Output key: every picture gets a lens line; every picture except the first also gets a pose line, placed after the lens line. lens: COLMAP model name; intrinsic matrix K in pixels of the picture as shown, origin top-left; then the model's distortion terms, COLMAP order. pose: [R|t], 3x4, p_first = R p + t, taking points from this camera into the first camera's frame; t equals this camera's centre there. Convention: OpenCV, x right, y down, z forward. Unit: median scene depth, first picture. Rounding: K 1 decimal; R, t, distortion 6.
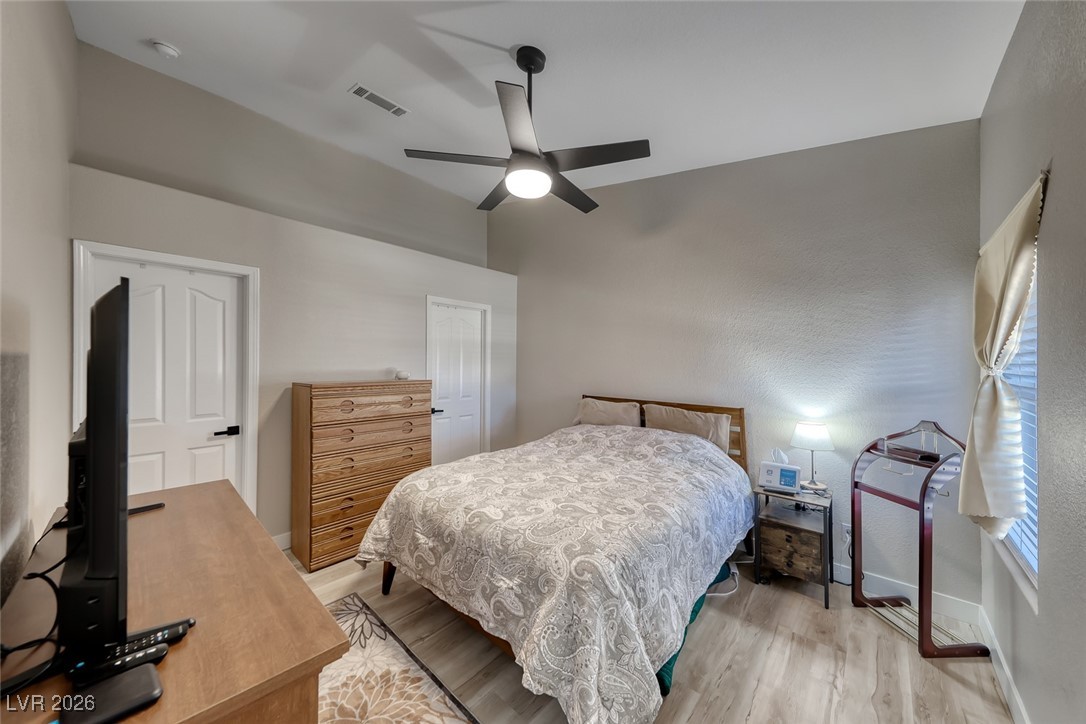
lens RADIAL K [[374.2, 0, 540.6], [0, 374.2, 360.8], [0, 0, 1]] dist [0.014108, -0.000157]
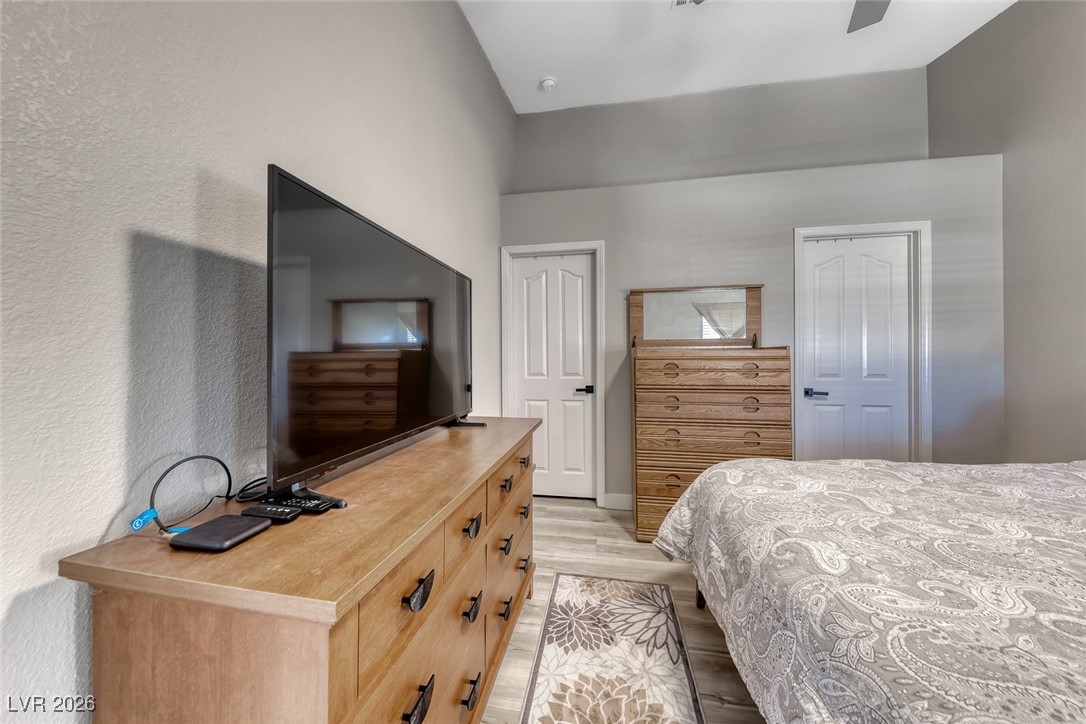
lens RADIAL K [[376.0, 0, 544.1], [0, 376.0, 360.3], [0, 0, 1]] dist [0.018593, -0.009251]
pose [[0.533649, -0.005443, -0.845688, 0.085887], [0.013336, 0.999909, 0.001980, 0.114374], [0.845601, -0.012335, 0.533673, 0.346638]]
